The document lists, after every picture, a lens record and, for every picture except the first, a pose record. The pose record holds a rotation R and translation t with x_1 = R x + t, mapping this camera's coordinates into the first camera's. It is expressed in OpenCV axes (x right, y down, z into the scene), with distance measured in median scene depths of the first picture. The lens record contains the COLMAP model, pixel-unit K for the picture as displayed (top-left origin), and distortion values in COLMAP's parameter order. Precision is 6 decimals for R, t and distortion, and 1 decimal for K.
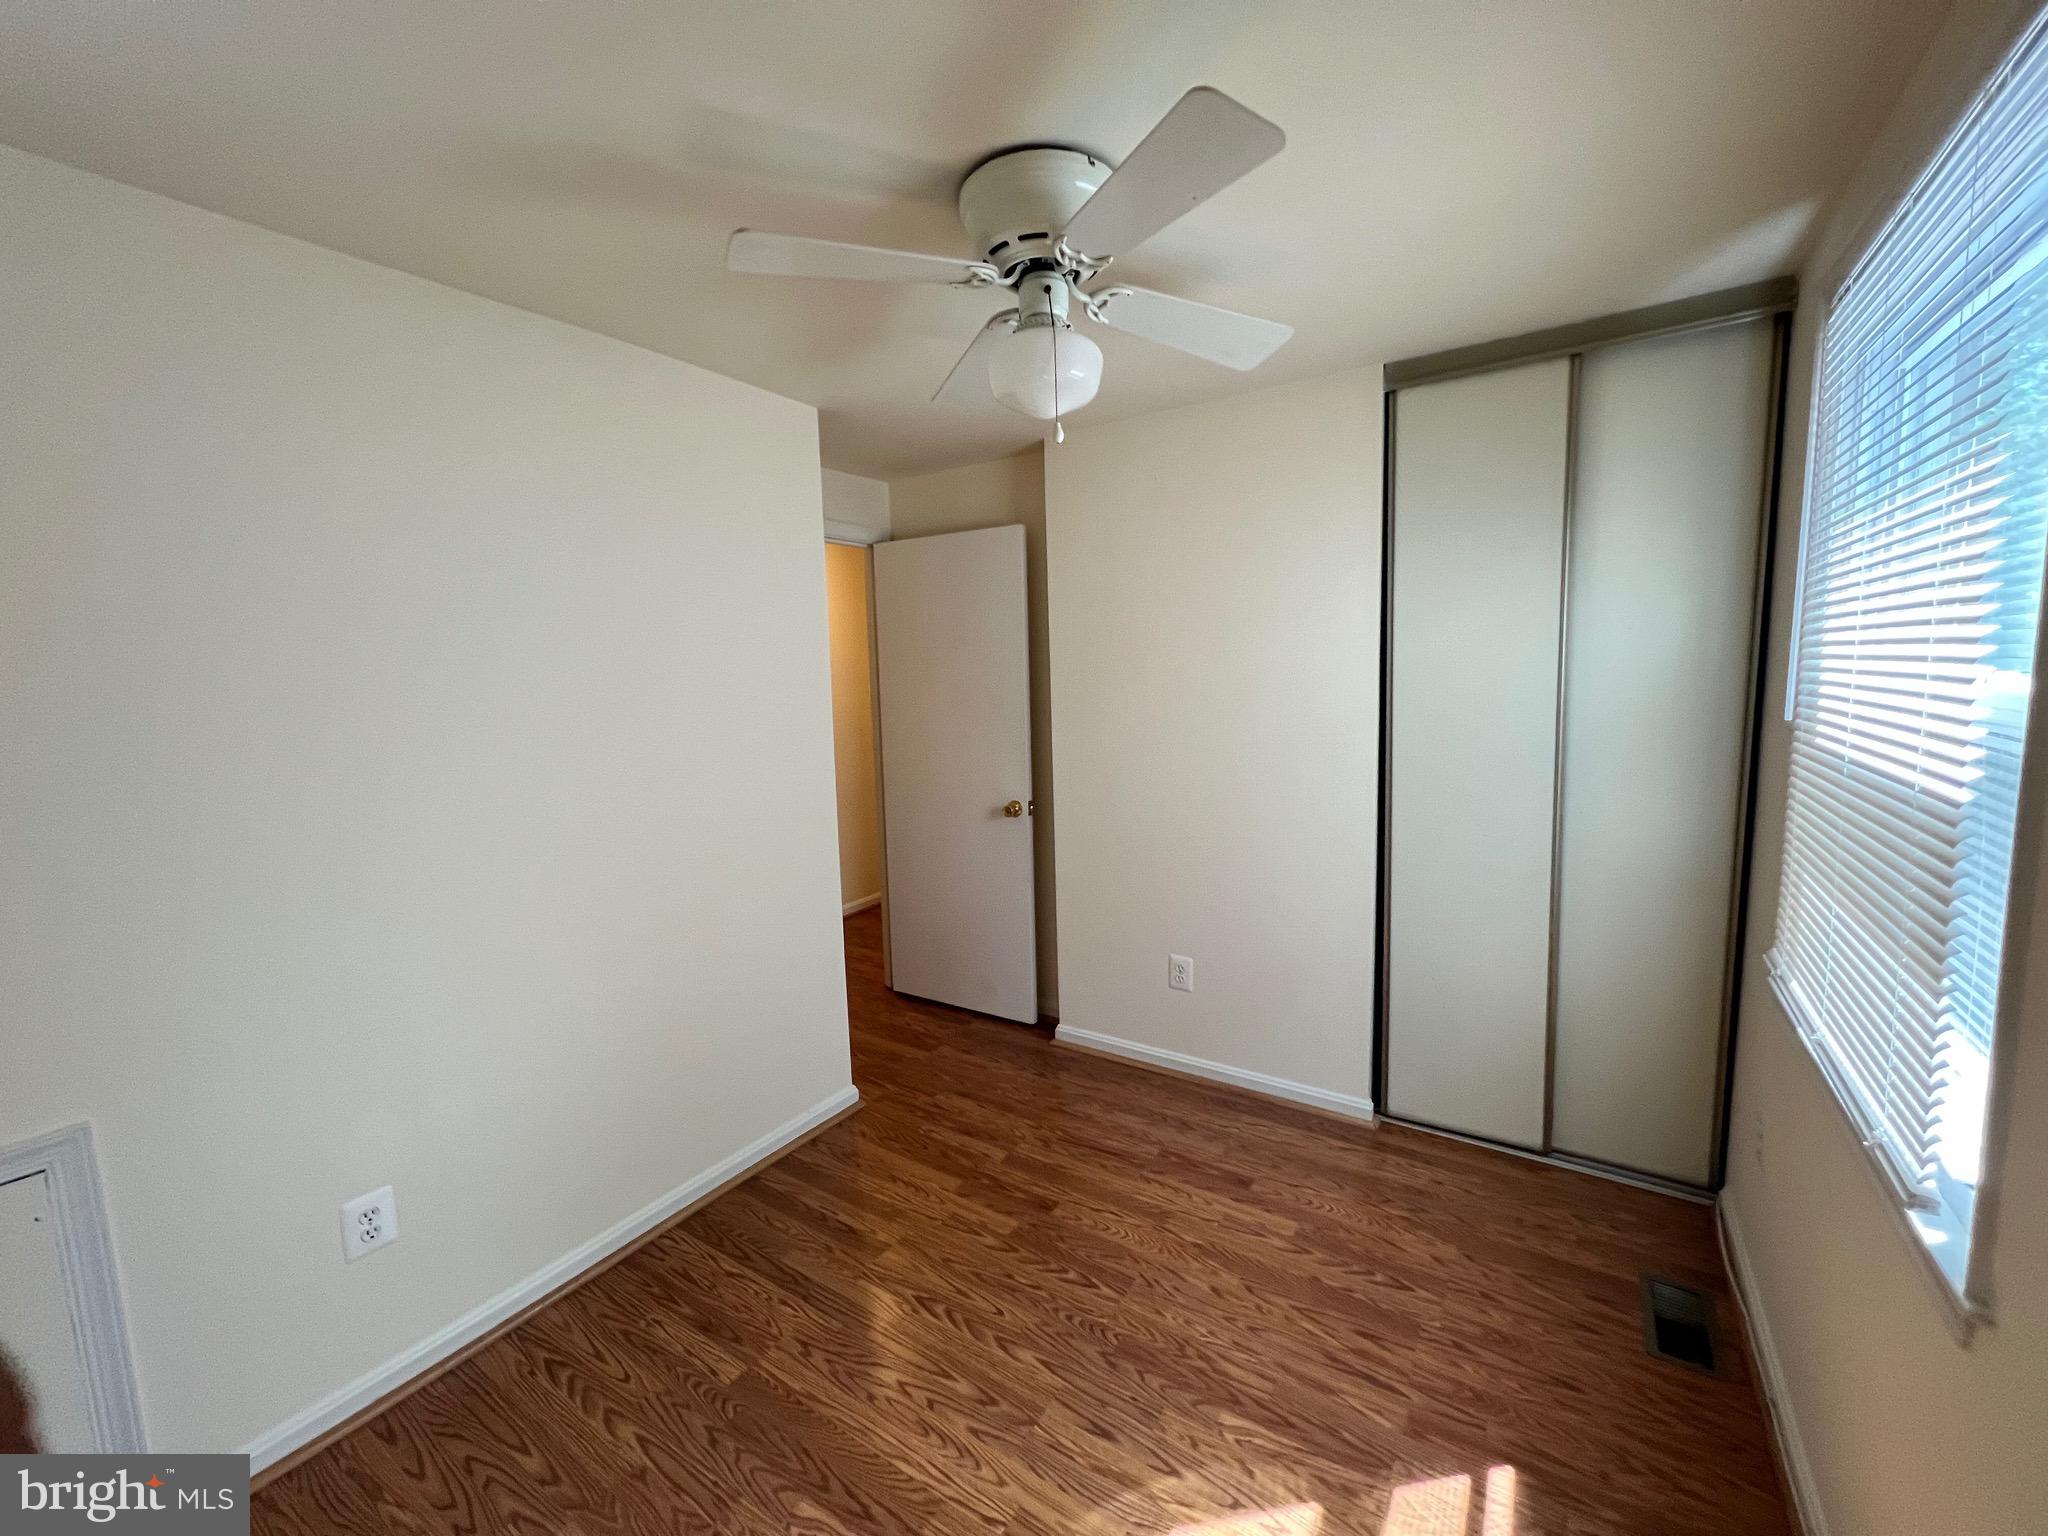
lens RADIAL K [[821.3, 0, 1034.3], [0, 821.3, 771.4], [0, 0, 1]] dist [-0.003327, -0.000439]
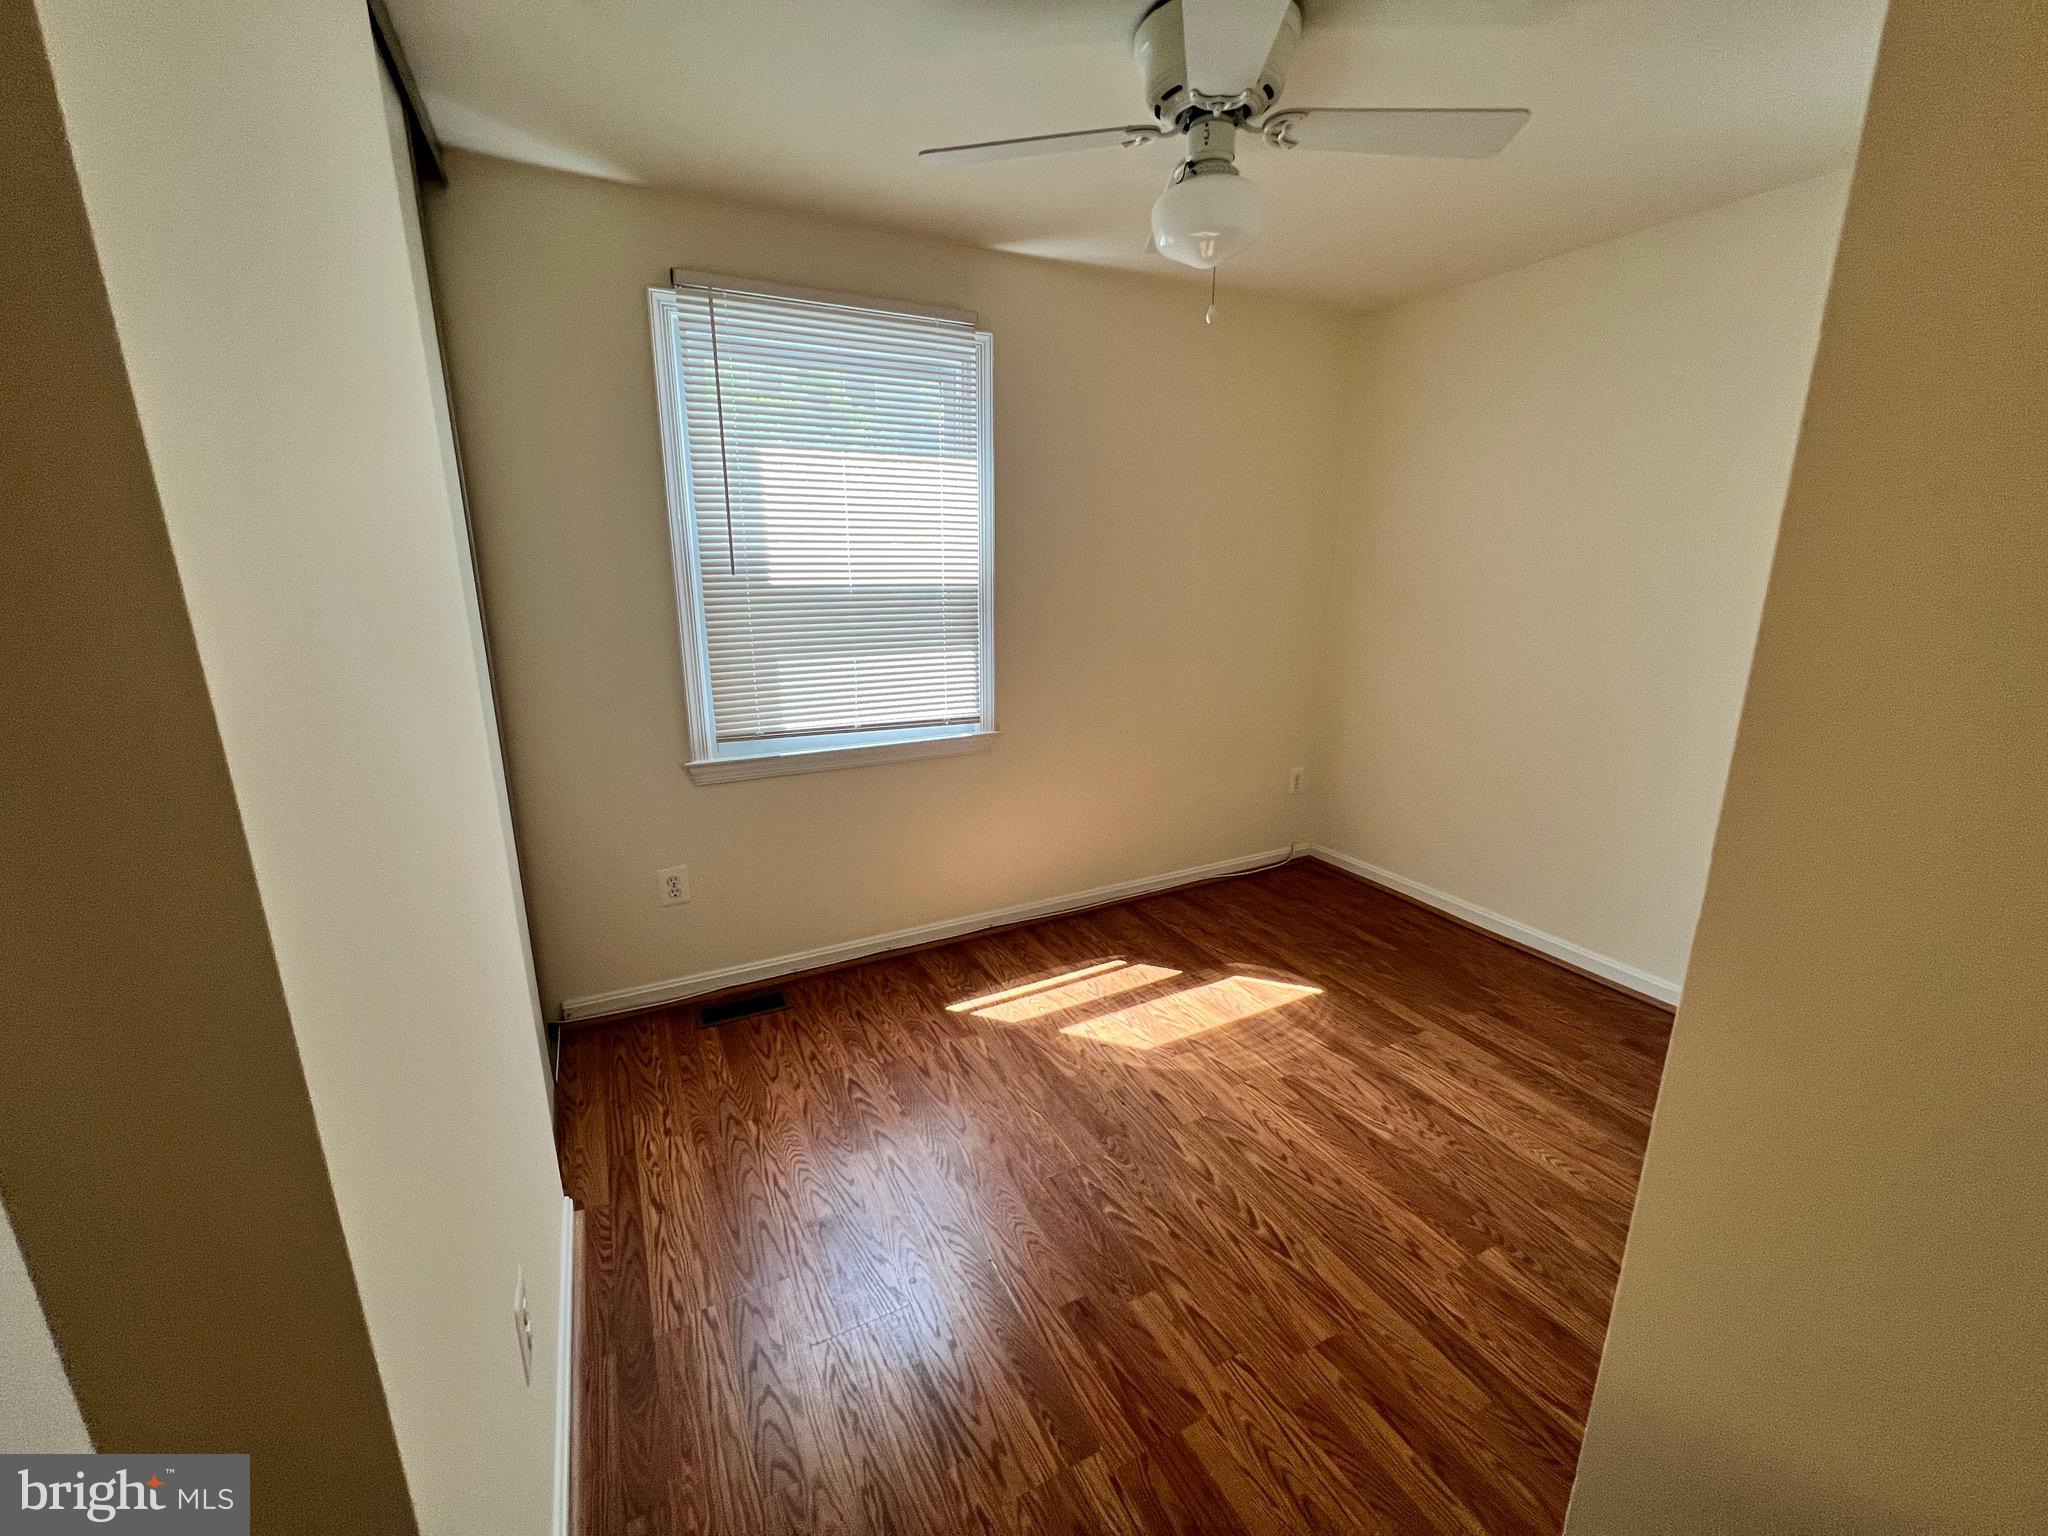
lens RADIAL K [[821.3, 0, 1035.0], [0, 821.3, 757.1], [0, 0, 1]] dist [-0.003327, -0.000439]
pose [[-0.874734, -0.087830, 0.476577, -0.285986], [0.086237, 0.939530, 0.331431, -0.161597], [-0.476868, 0.331013, -0.814265, 1.713847]]
